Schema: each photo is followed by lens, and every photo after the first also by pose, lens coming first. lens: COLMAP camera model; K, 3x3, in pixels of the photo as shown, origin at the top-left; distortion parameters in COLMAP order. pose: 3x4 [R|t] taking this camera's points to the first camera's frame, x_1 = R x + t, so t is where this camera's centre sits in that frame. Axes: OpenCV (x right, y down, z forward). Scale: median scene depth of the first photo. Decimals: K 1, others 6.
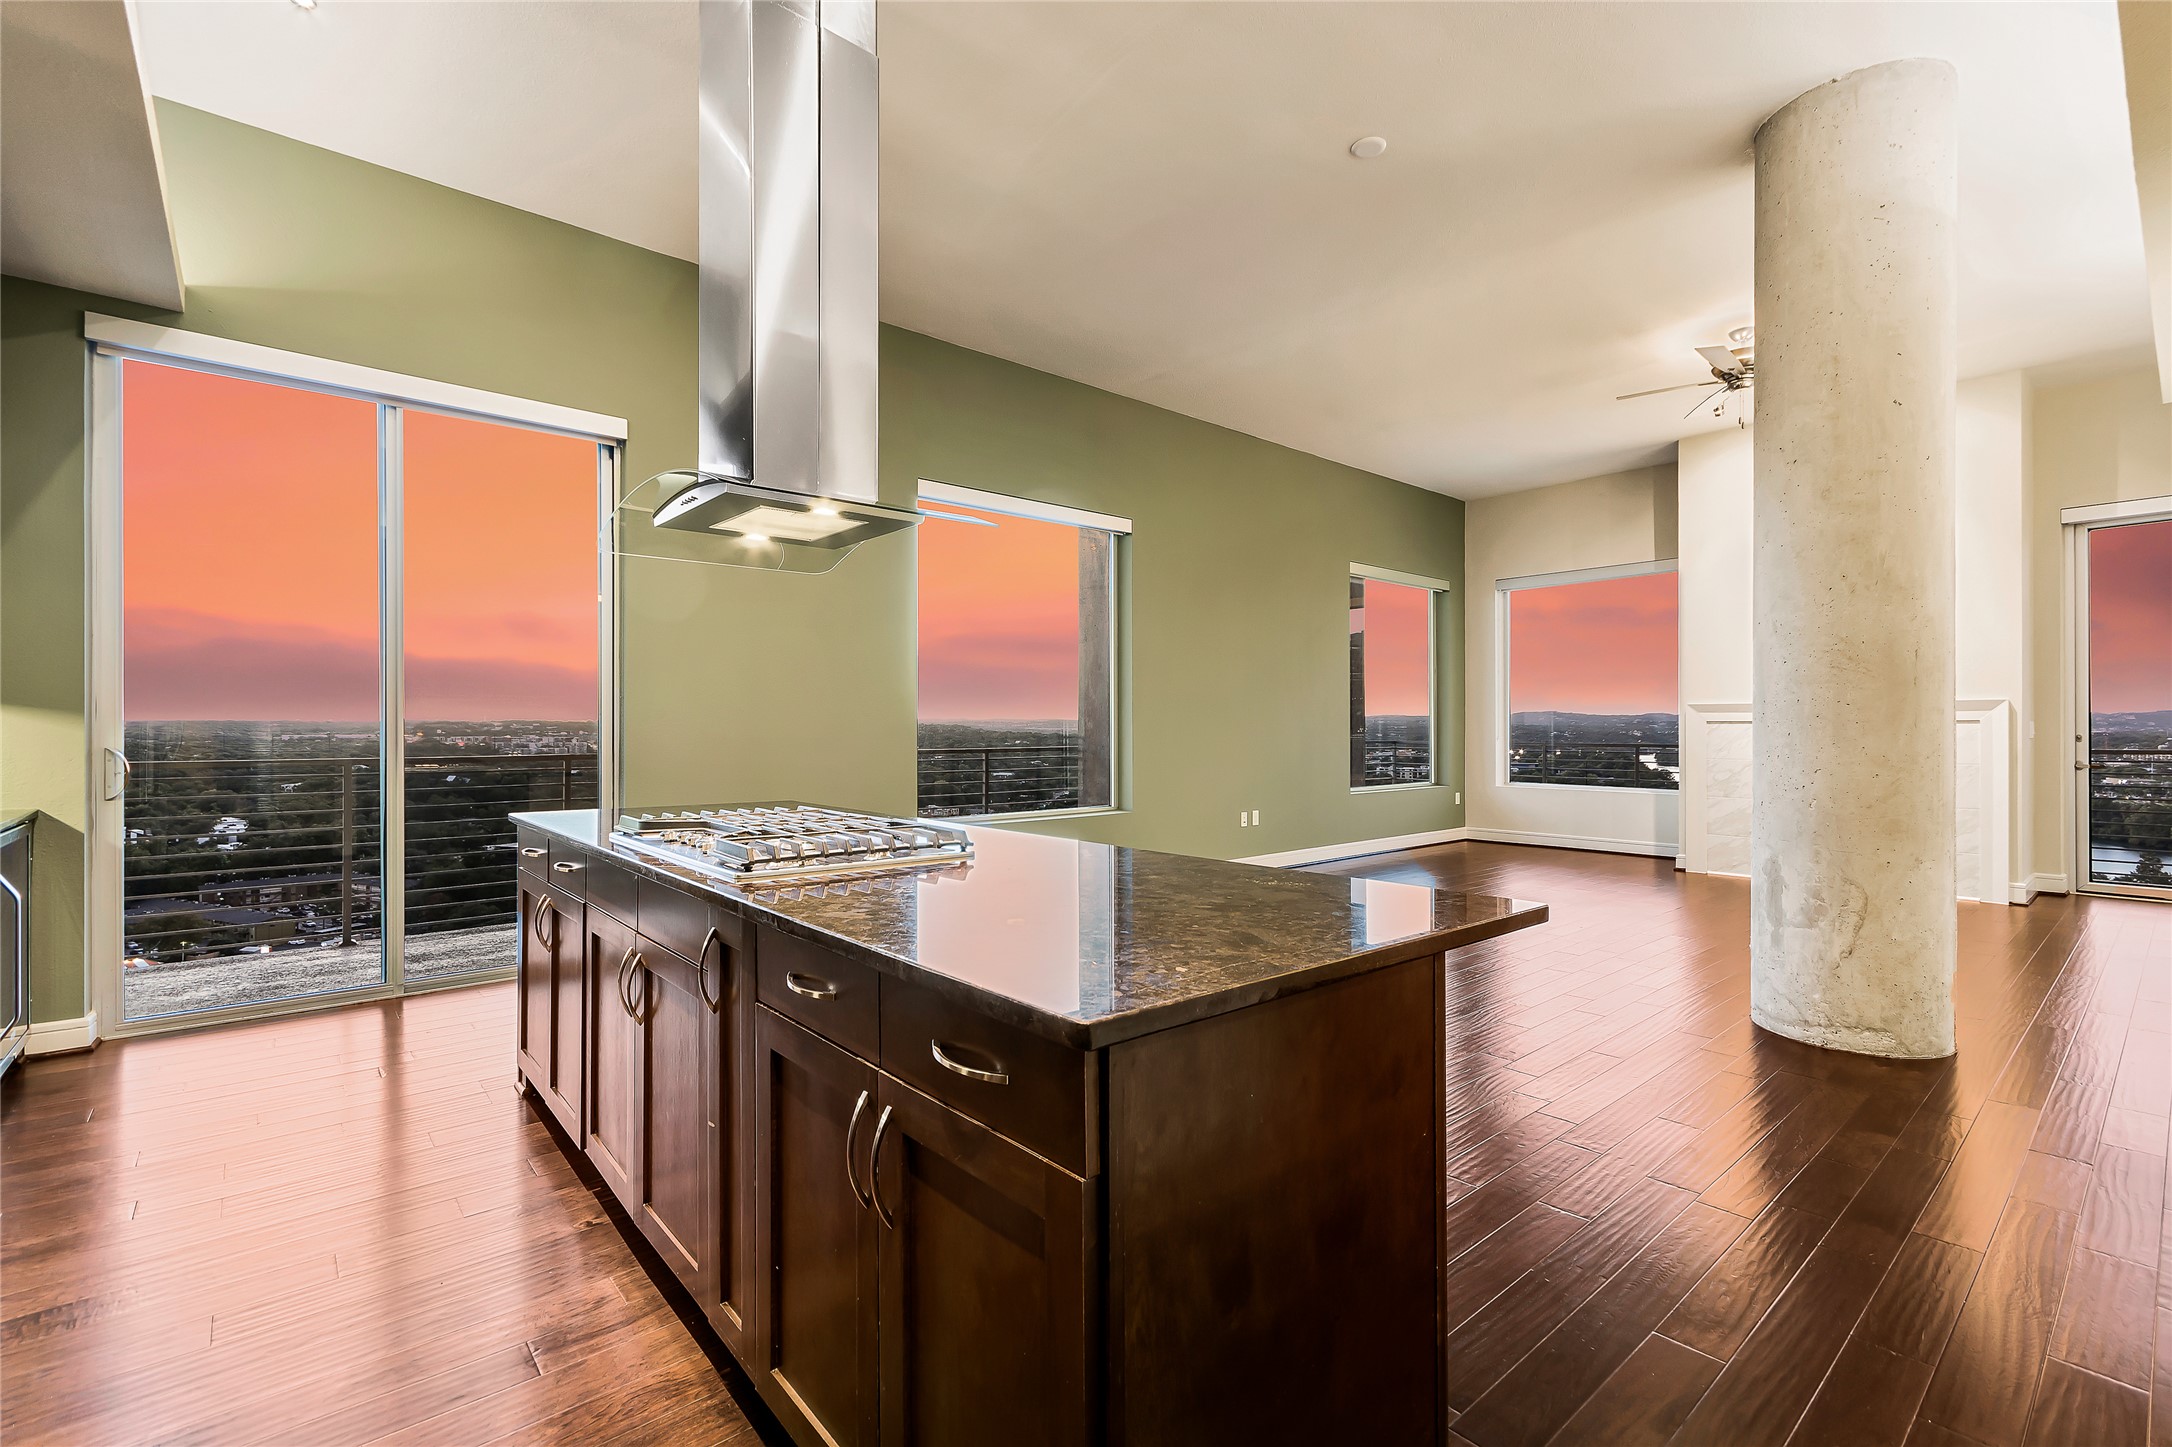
lens RADIAL K [[956.8, 0, 1091.9], [0, 956.8, 726.2], [0, 0, 1]] dist [0.002723, 0.000266]
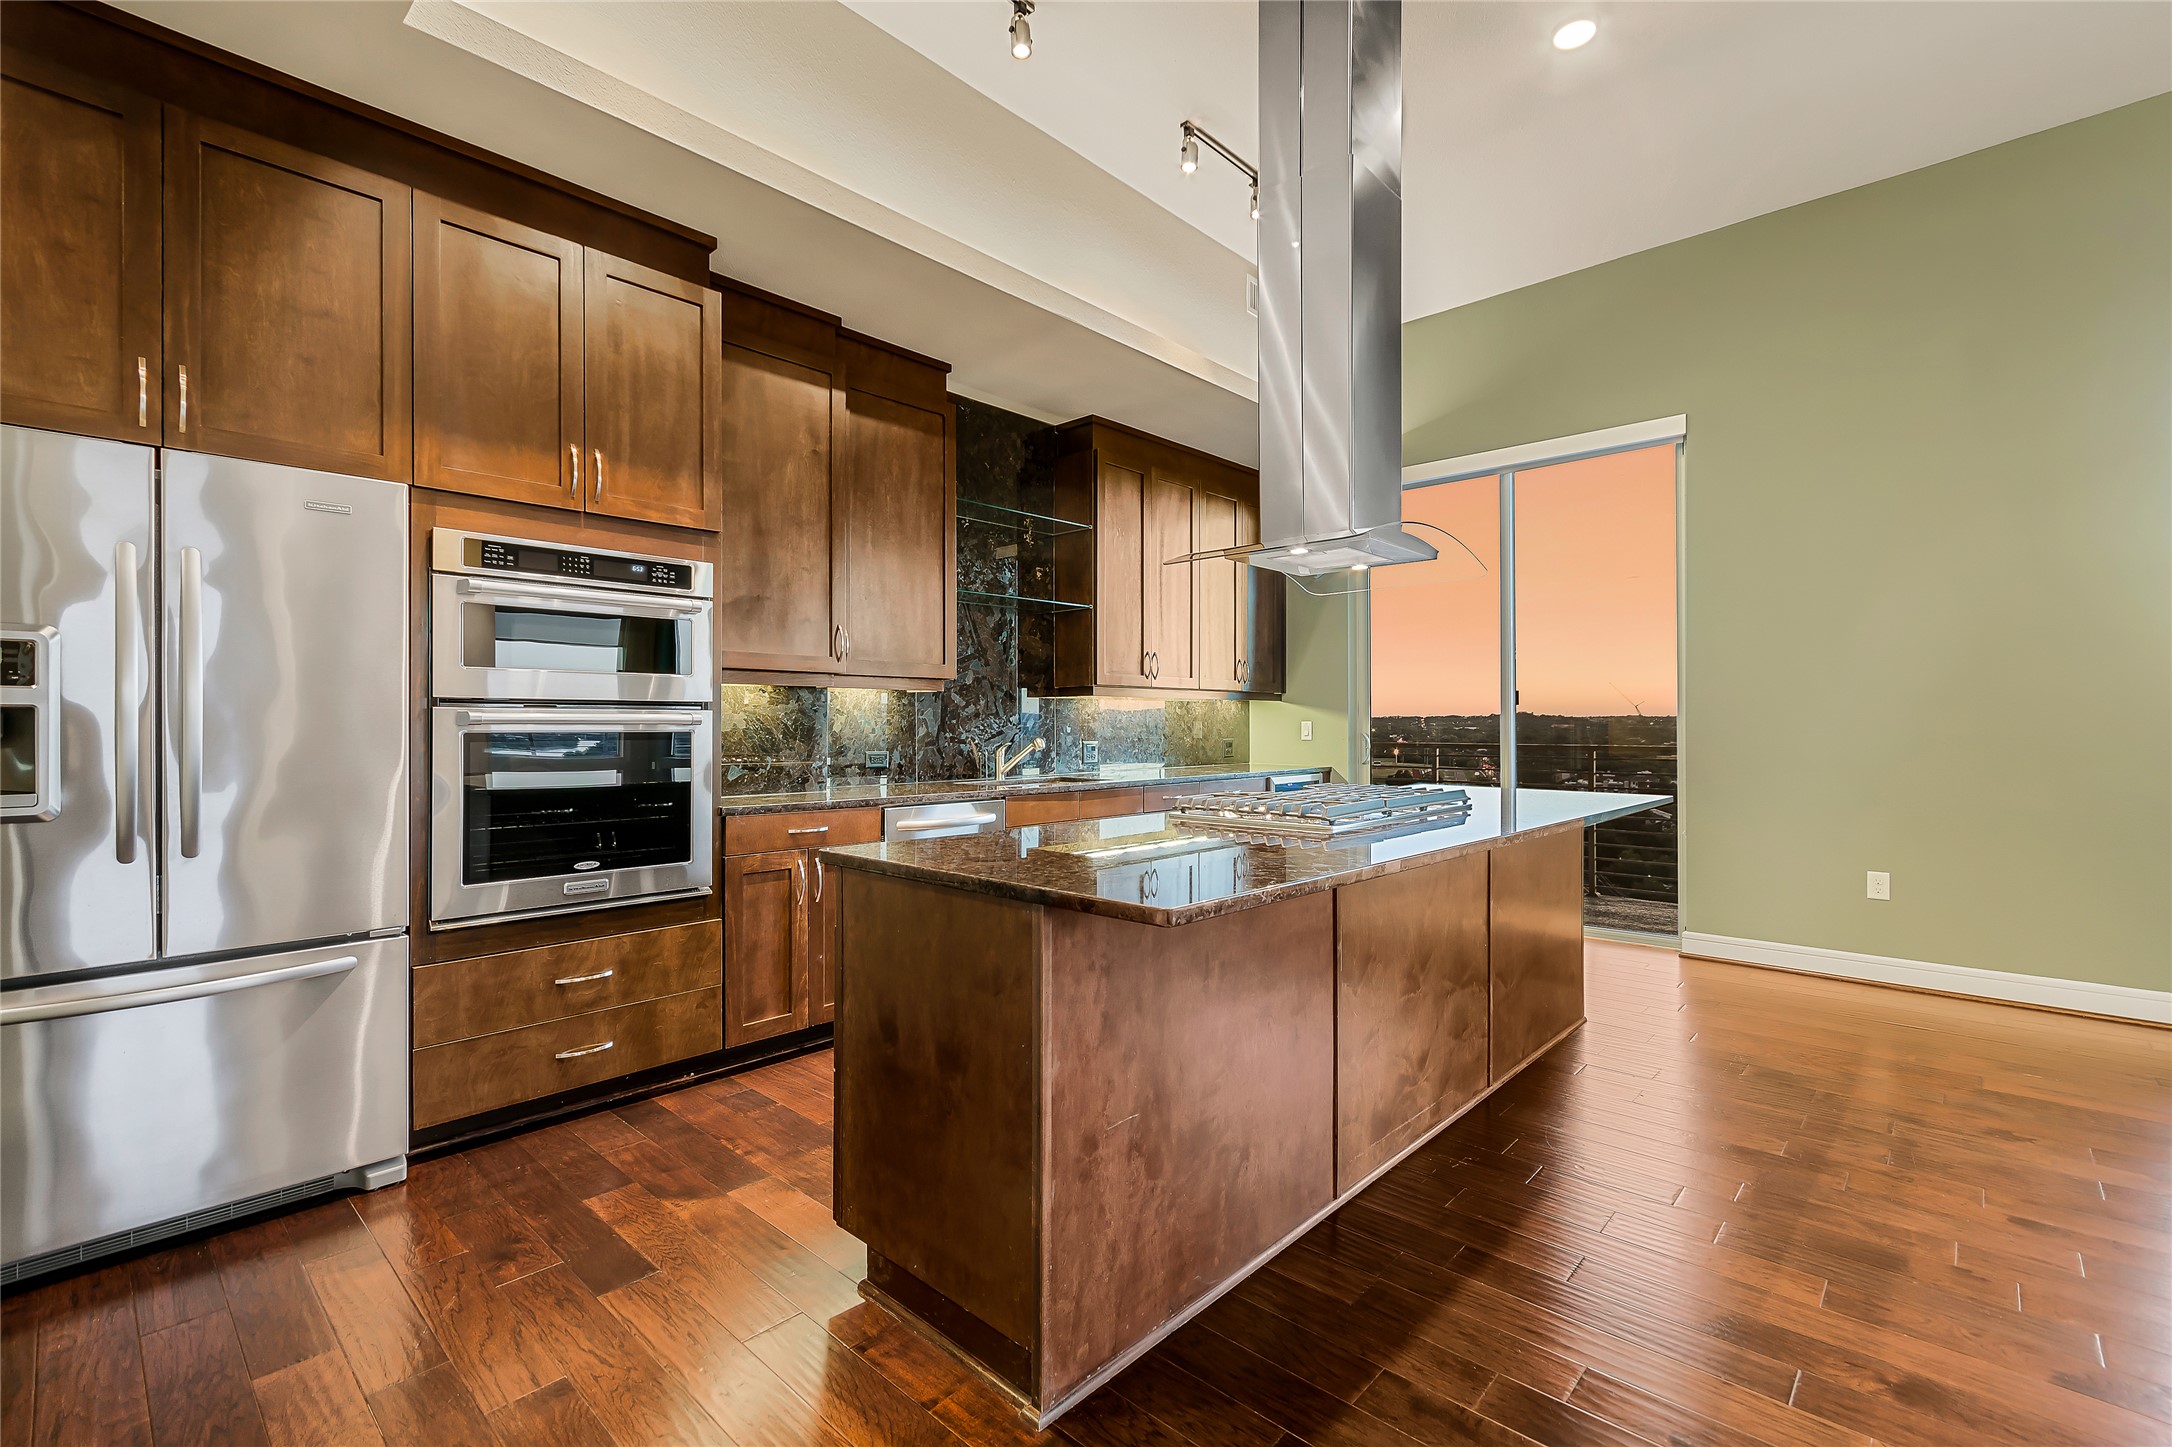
lens RADIAL K [[956.8, 0, 1091.8], [0, 956.8, 725.5], [0, 0, 1]] dist [0.002723, 0.000266]
pose [[0.108709, 0.001810, -0.994072, 0.446889], [0.004623, 0.999987, 0.002326, 0.002987], [0.994063, -0.004849, 0.108699, 0.268502]]
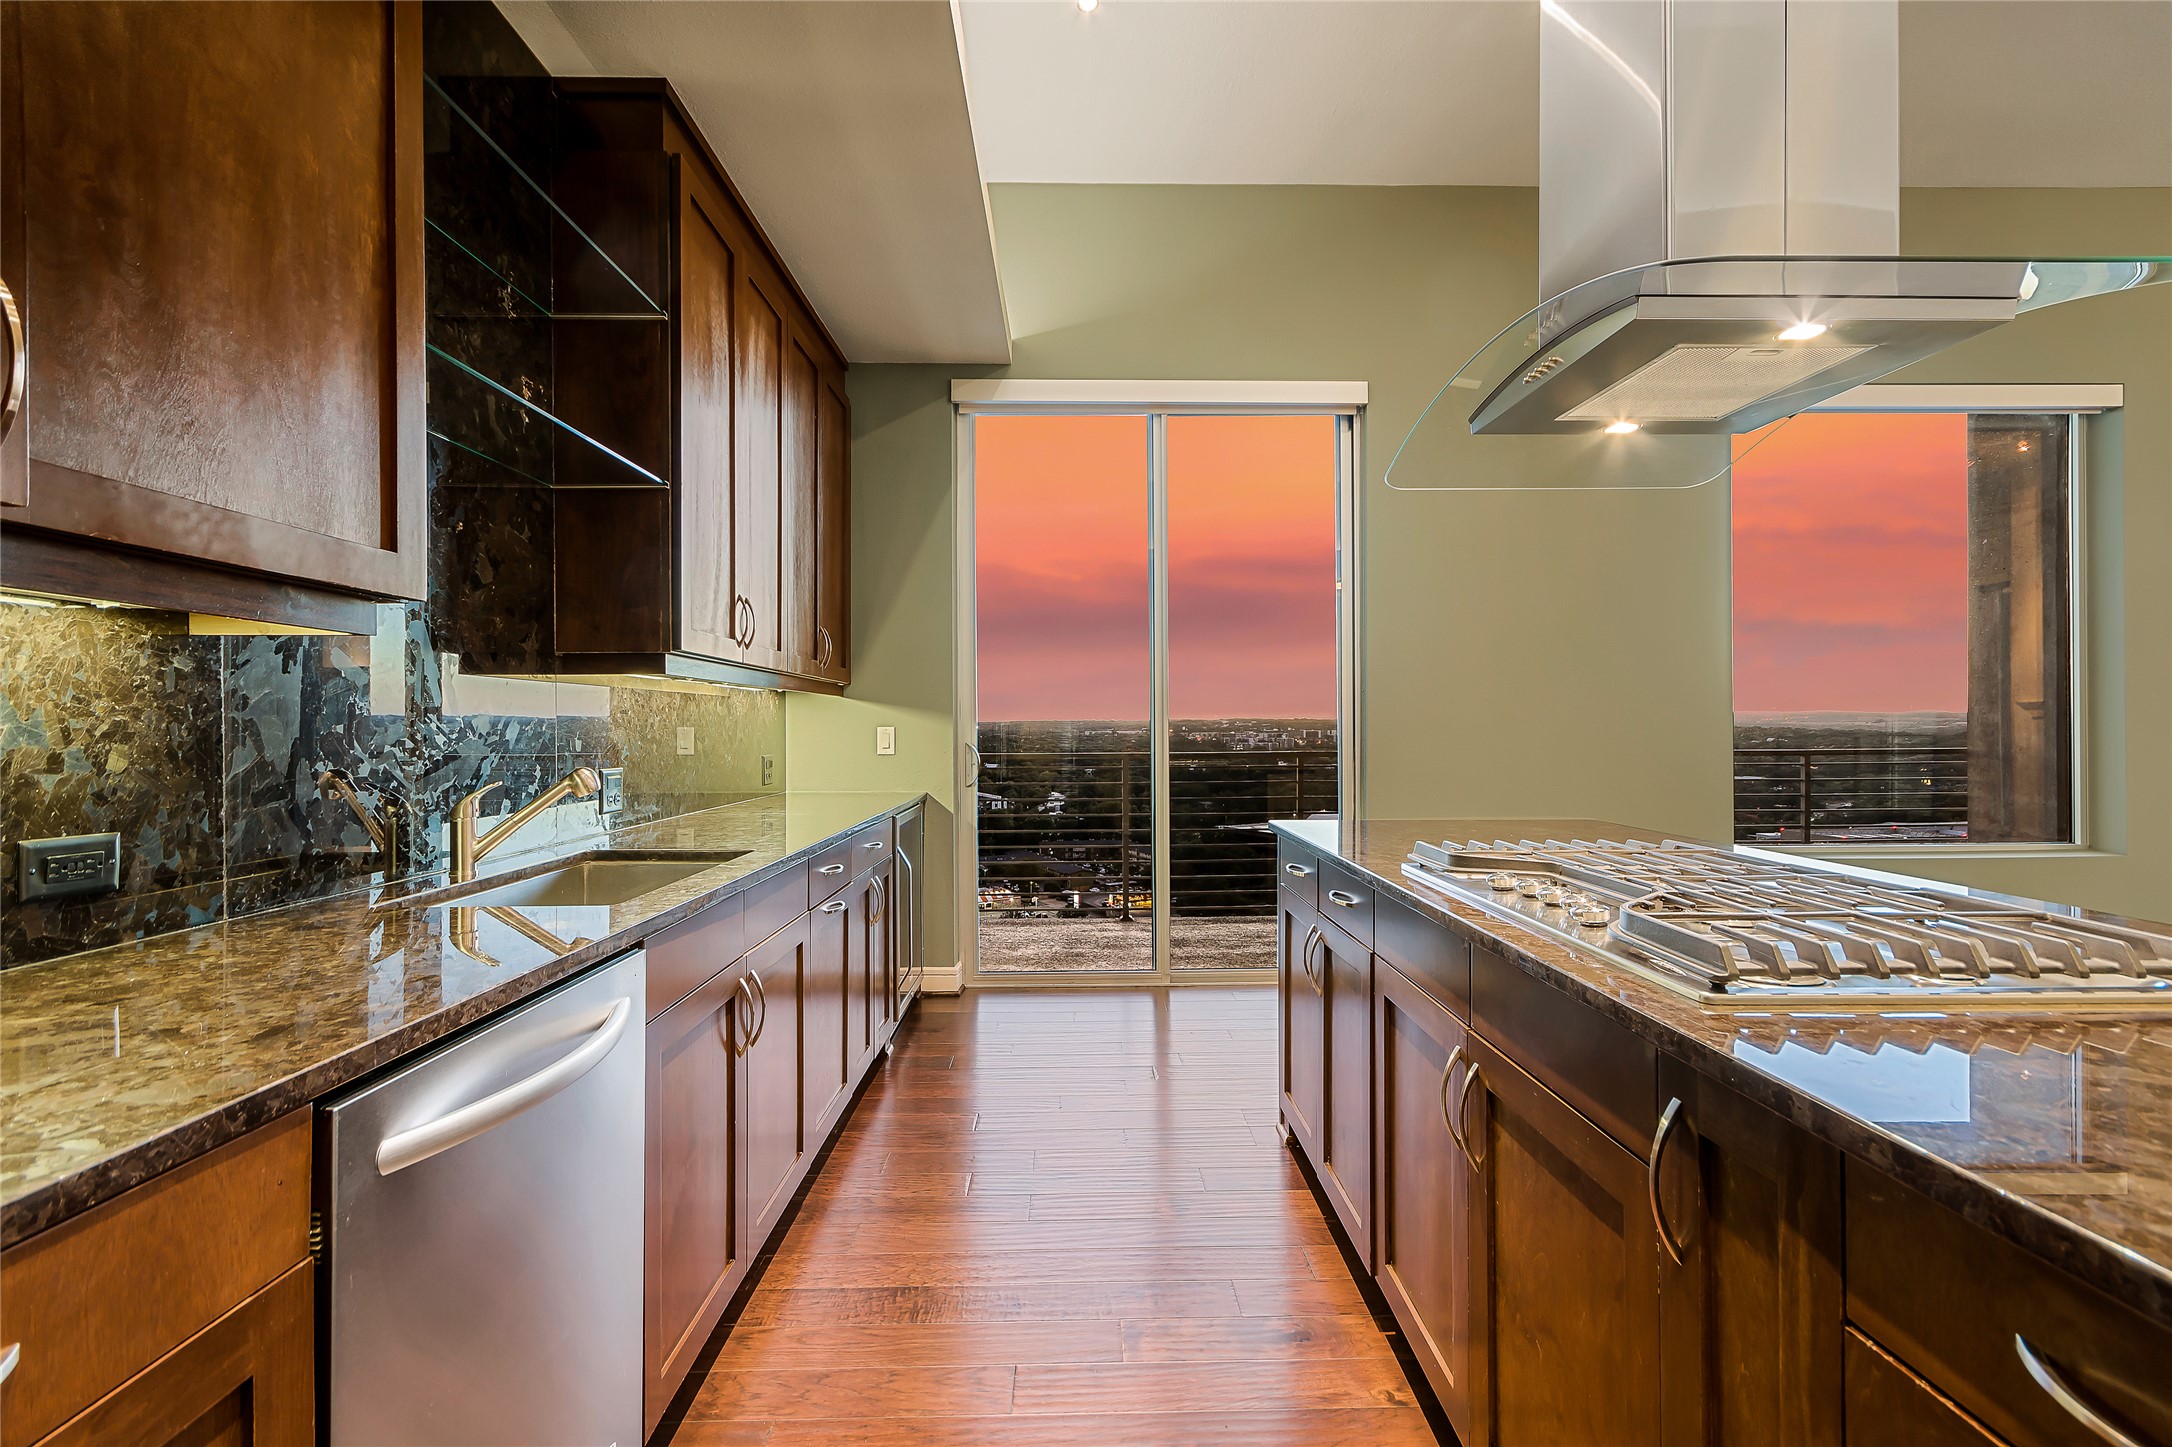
lens RADIAL K [[956.8, 0, 1090.8], [0, 956.8, 726.1], [0, 0, 1]] dist [0.002723, 0.000266]
pose [[0.767758, -0.003591, -0.640729, -0.110109], [0.006090, 0.999980, 0.001694, 0.000564], [0.640710, -0.005203, 0.767765, 0.140525]]
